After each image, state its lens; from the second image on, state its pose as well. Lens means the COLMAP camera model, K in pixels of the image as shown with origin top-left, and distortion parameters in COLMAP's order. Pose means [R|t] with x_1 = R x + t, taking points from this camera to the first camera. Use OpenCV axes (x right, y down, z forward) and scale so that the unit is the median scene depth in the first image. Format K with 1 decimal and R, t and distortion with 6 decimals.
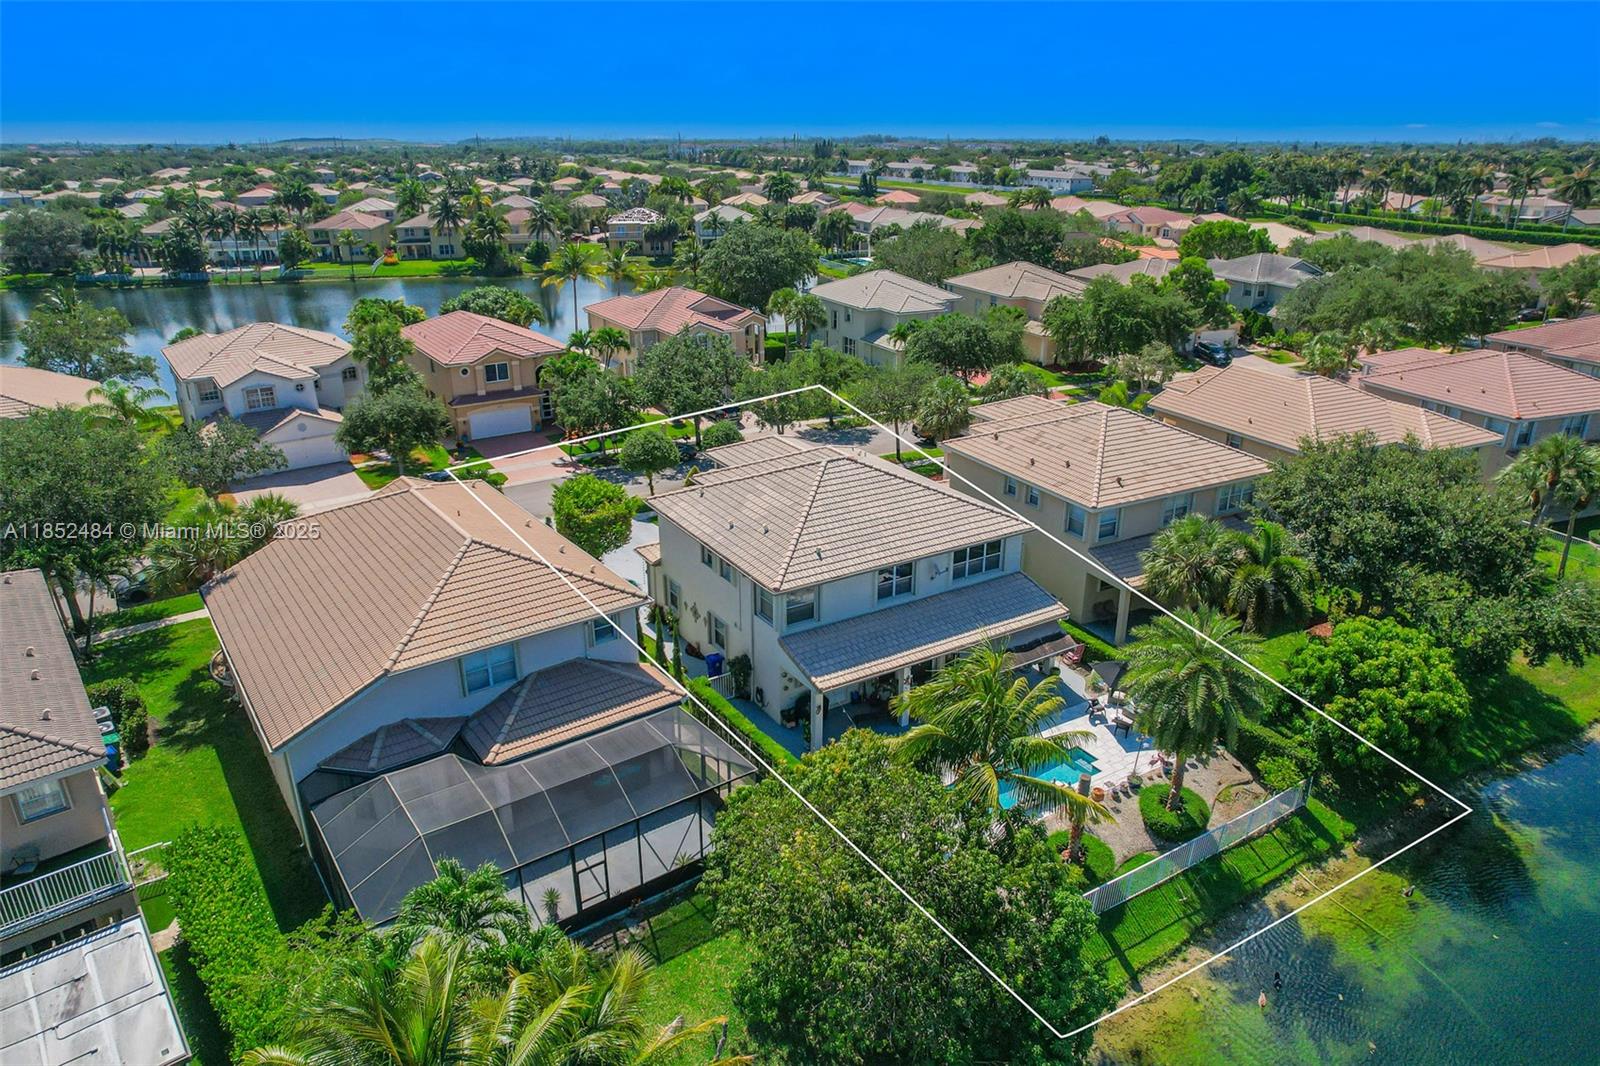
lens RADIAL K [[1041.7, 0, 800.0], [0, 1041.7, 533.0], [0, 0, 1]] dist [-0.078718, 0.073452]
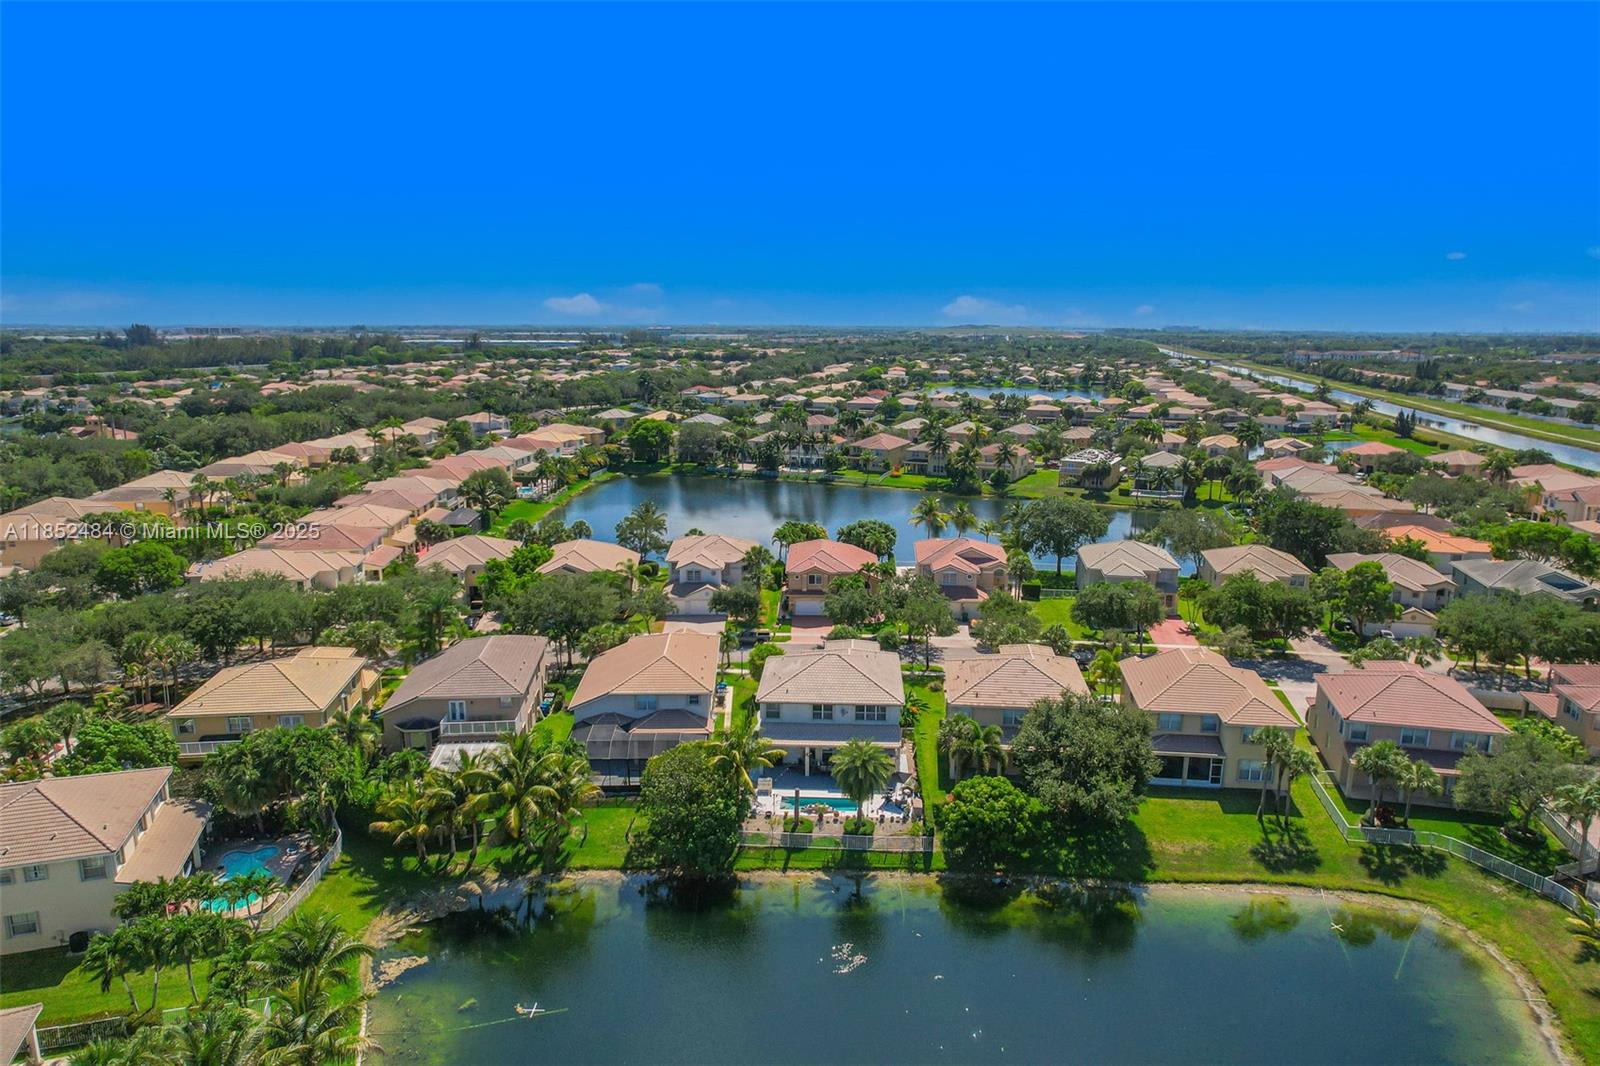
lens RADIAL K [[1041.7, 0, 800.0], [0, 1041.7, 533.0], [0, 0, 1]] dist [-0.078718, 0.073452]
pose [[0.828021, 0.119288, -0.547861, 0.269970], [-0.208122, 0.972690, -0.102761, -0.019164], [0.520640, 0.199110, 0.830234, -0.207963]]
